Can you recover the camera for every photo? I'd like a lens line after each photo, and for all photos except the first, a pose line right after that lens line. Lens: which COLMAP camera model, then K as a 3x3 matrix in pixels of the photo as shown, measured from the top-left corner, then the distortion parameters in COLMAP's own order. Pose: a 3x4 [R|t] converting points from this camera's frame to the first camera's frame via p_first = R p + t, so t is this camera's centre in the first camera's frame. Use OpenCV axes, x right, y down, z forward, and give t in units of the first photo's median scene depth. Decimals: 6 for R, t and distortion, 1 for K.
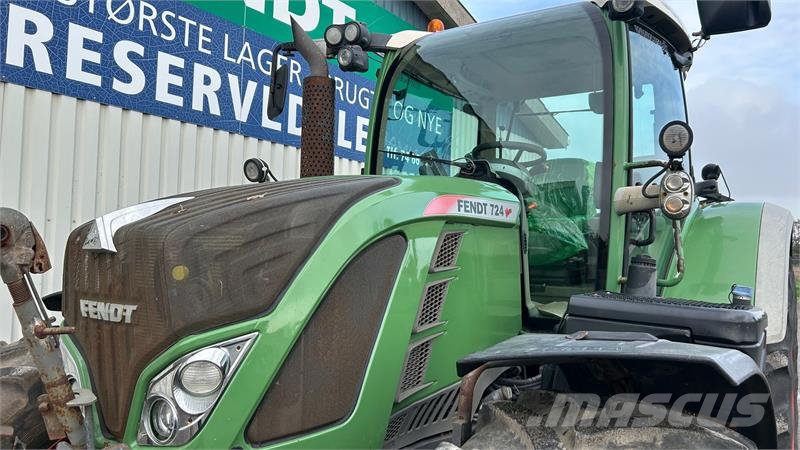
lens RADIAL K [[603.0, 0, 406.3], [0, 603.0, 223.8], [0, 0, 1]] dist [0.062062, -0.069908]
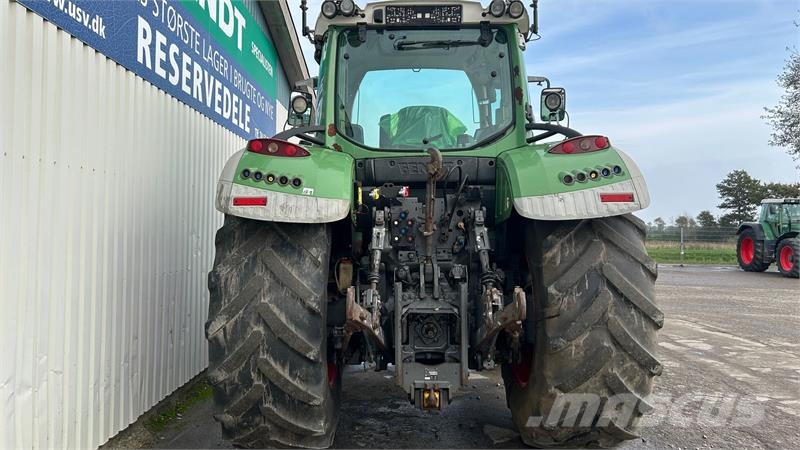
lens RADIAL K [[603.0, 0, 394.3], [0, 603.0, 223.9], [0, 0, 1]] dist [0.062062, -0.069908]
pose [[0.835560, -0.018318, 0.549094, -0.812661], [-0.004032, 0.999213, 0.039470, 0.033785], [-0.549384, -0.035193, 0.834828, -0.378524]]
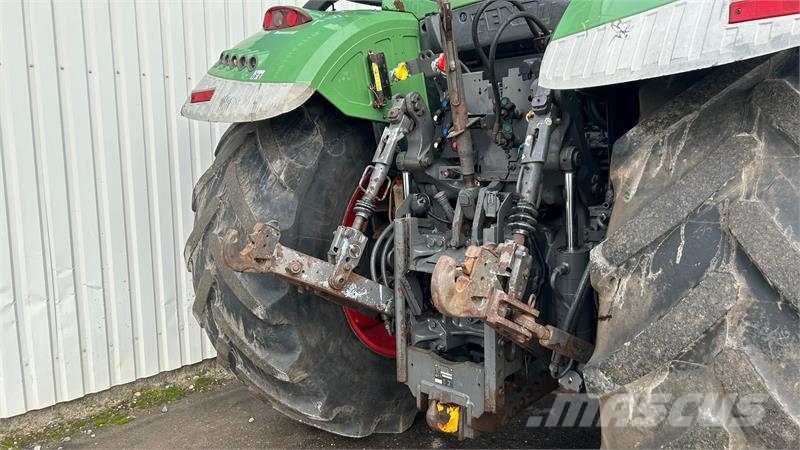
lens RADIAL K [[603.0, 0, 403.5], [0, 603.0, 226.6], [0, 0, 1]] dist [0.062062, -0.069908]
pose [[0.987295, -0.023226, -0.157193, -0.141147], [0.049165, 0.985366, 0.163206, 0.082528], [0.151102, -0.168861, 0.973989, -0.131371]]
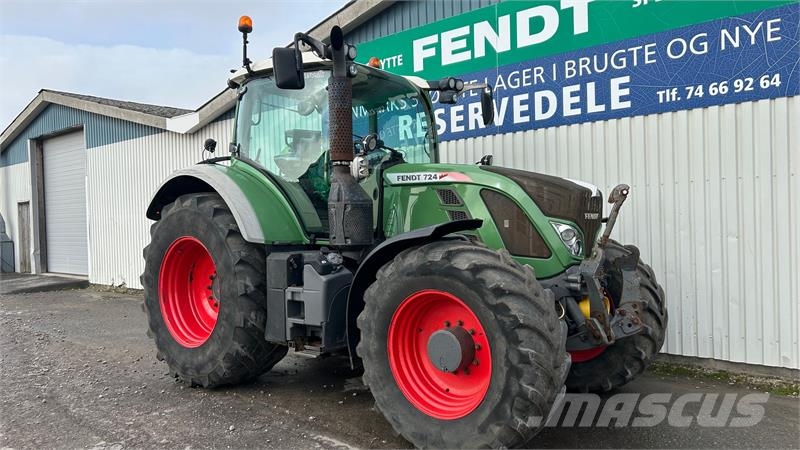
lens RADIAL K [[603.0, 0, 393.3], [0, 603.0, 232.5], [0, 0, 1]] dist [0.062062, -0.069908]
pose [[-0.127769, -0.008347, -0.991769, 1.693355], [0.058725, 0.998147, -0.015966, 0.155467], [0.990064, -0.060281, -0.127042, 1.124452]]
